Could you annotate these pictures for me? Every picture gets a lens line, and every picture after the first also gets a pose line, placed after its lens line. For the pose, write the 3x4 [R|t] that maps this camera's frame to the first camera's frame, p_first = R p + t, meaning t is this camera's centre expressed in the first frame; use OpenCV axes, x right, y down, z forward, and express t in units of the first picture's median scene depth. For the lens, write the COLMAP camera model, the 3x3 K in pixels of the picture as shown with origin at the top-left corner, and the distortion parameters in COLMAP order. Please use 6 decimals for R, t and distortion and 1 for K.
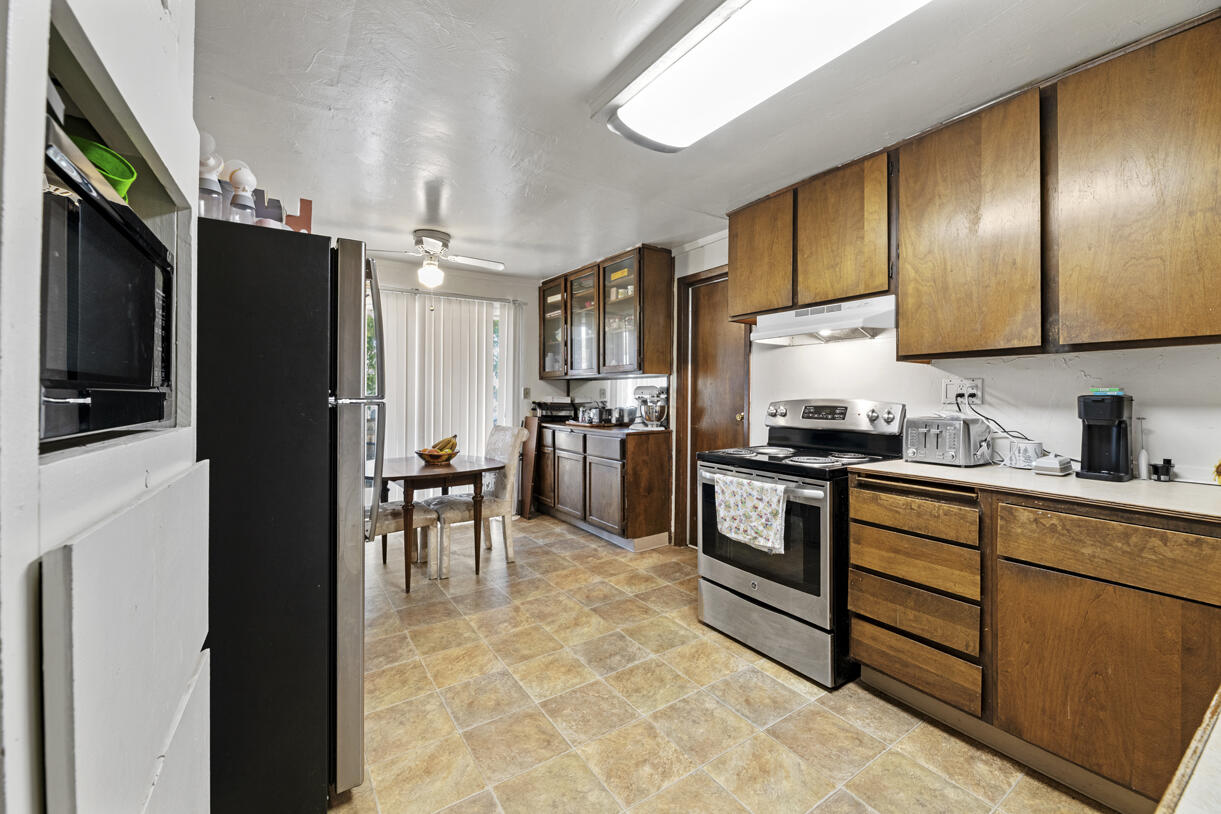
lens RADIAL K [[483.7, 0, 596.4], [0, 483.7, 388.5], [0, 0, 1]] dist [-0.045616, -0.000153]
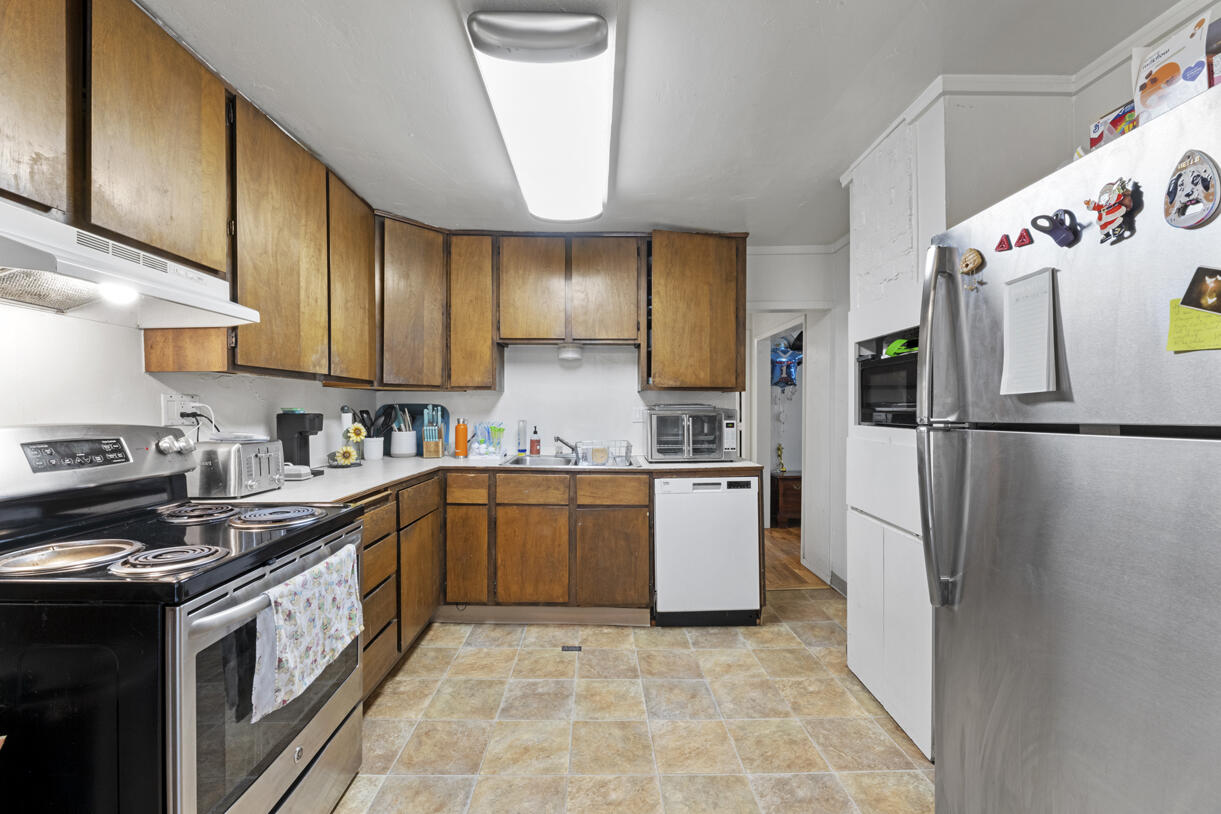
lens RADIAL K [[482.5, 0, 610.5], [0, 482.5, 407.0], [0, 0, 1]] dist [-0.000766, -0.000176]
pose [[-0.856352, -0.000657, 0.516392, -0.164668], [-0.007627, 0.999906, -0.011376, 0.002651], [-0.516336, -0.013680, -0.856277, 0.758855]]
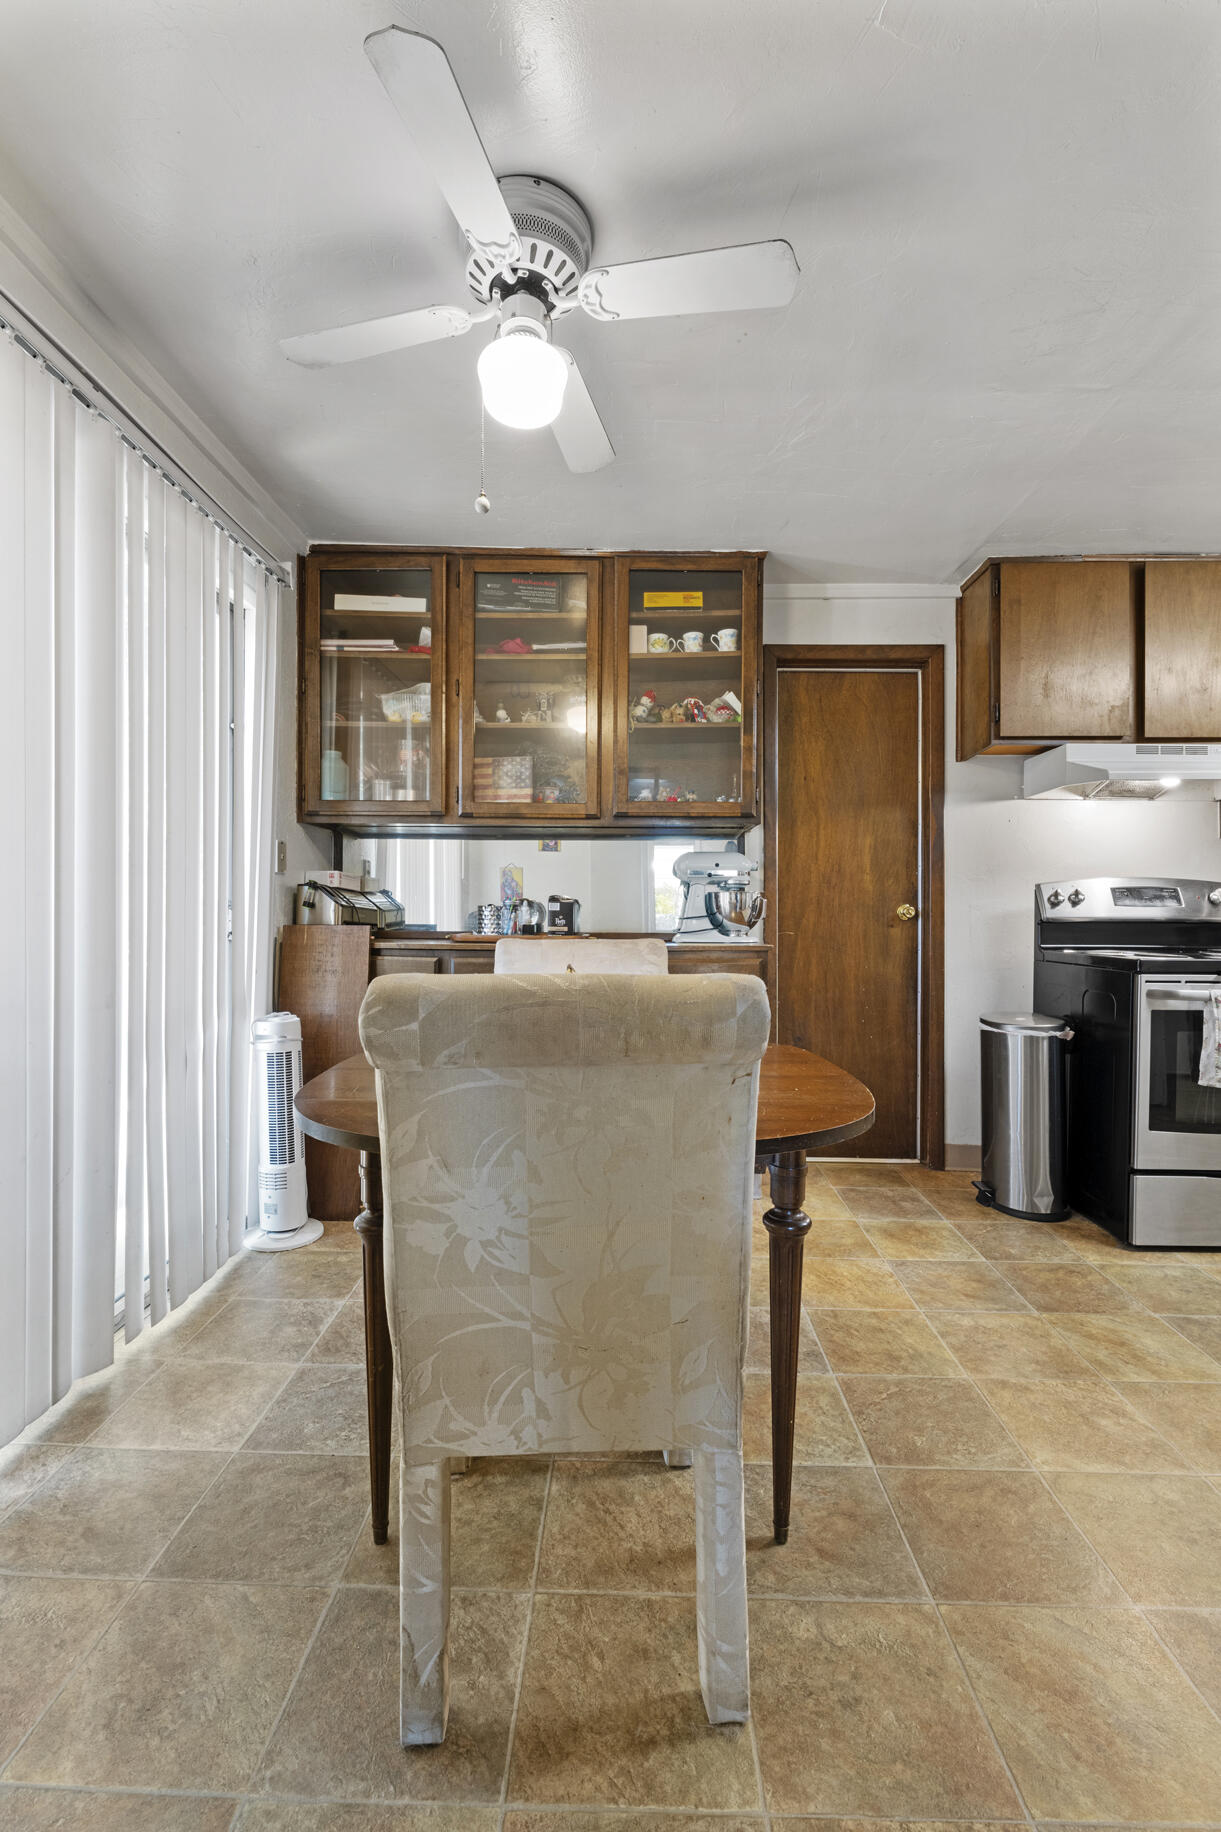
lens RADIAL K [[818.9, 0, 604.2], [0, 818.9, 921.0], [0, 0, 1]] dist [0.001121, 0.000053]
pose [[0.568939, 0.000120, 0.822380, -0.646794], [-0.017678, 0.999771, 0.012084, 0.056893], [-0.822190, -0.021413, 0.568810, 0.643620]]
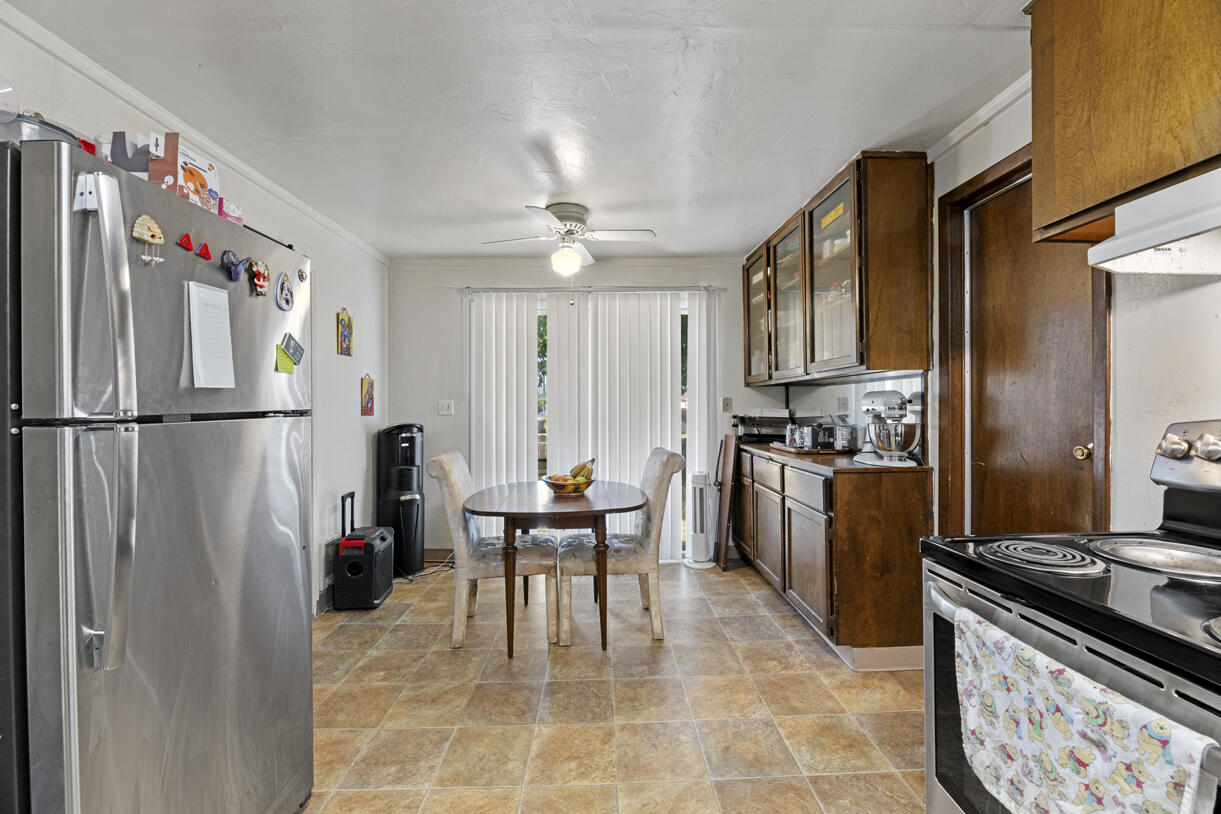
lens RADIAL K [[485.2, 0, 605.7], [0, 485.2, 399.0], [0, 0, 1]] dist [0.000021, -0.000436]
pose [[0.848722, -0.015652, -0.528607, 0.134803], [0.014916, 0.999873, -0.005658, 0.003073], [0.528628, -0.003082, 0.848848, 0.313949]]
